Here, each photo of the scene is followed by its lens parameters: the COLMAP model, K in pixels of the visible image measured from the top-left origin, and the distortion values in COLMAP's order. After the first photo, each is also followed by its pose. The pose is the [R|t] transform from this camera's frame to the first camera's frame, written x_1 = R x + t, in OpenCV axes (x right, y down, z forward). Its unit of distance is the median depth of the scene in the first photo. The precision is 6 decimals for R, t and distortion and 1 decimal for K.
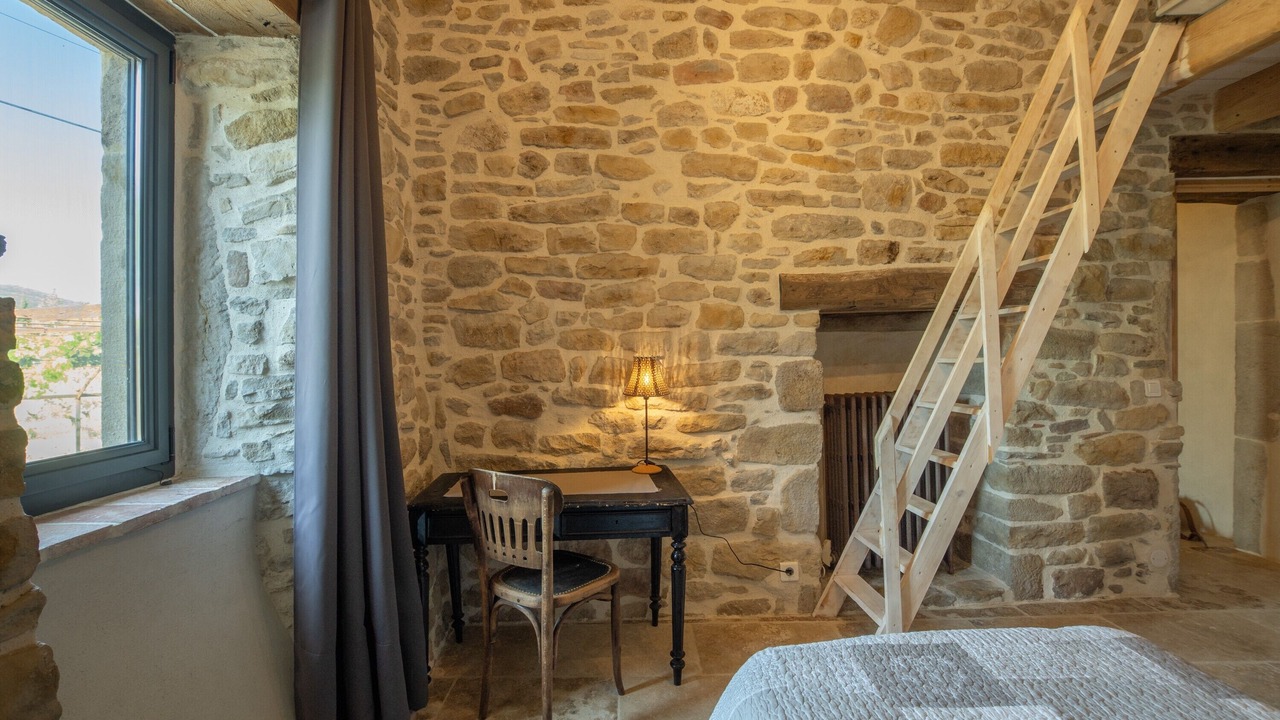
lens RADIAL K [[574.0, 0, 632.4], [0, 574.0, 357.4], [0, 0, 1]] dist [-0.021856, 0.000781]
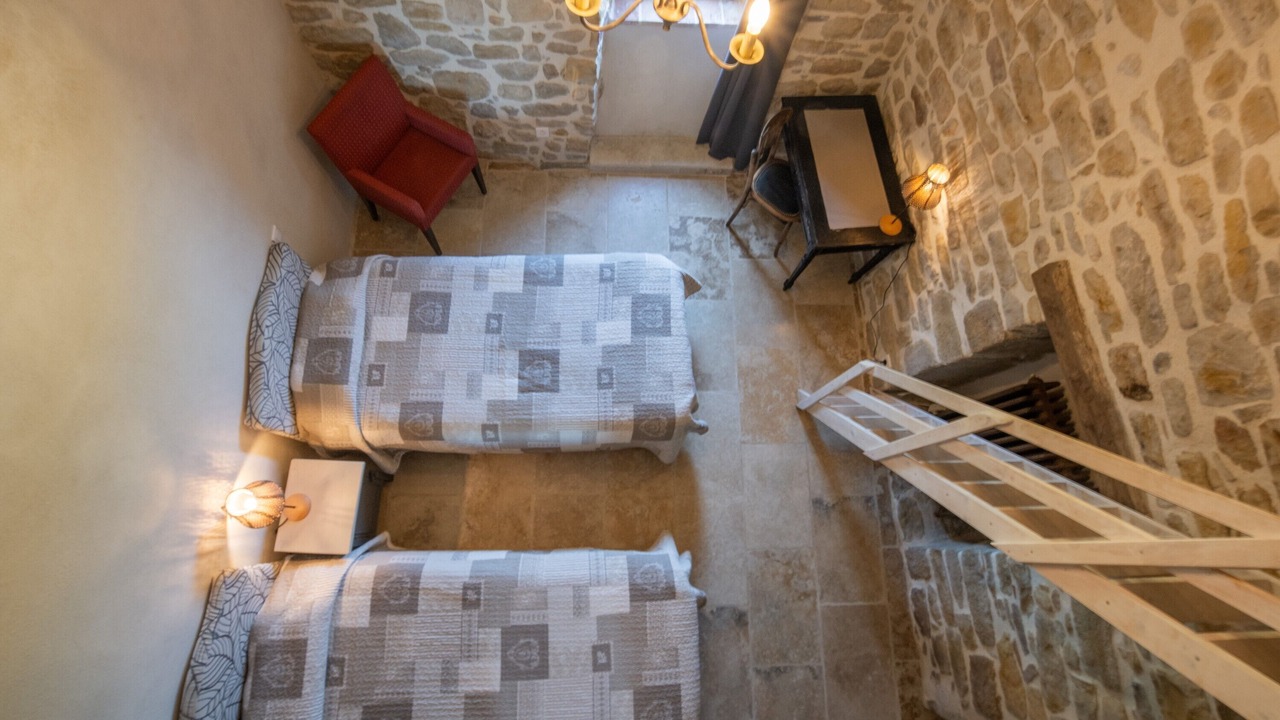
lens RADIAL K [[574.0, 0, 632.4], [0, 574.0, 357.4], [0, 0, 1]] dist [-0.021856, 0.000781]
pose [[-0.008704, 0.961403, -0.275006, 0.620261], [-0.070762, 0.273735, 0.959199, -0.845013], [0.997455, 0.027809, 0.065649, 0.312481]]
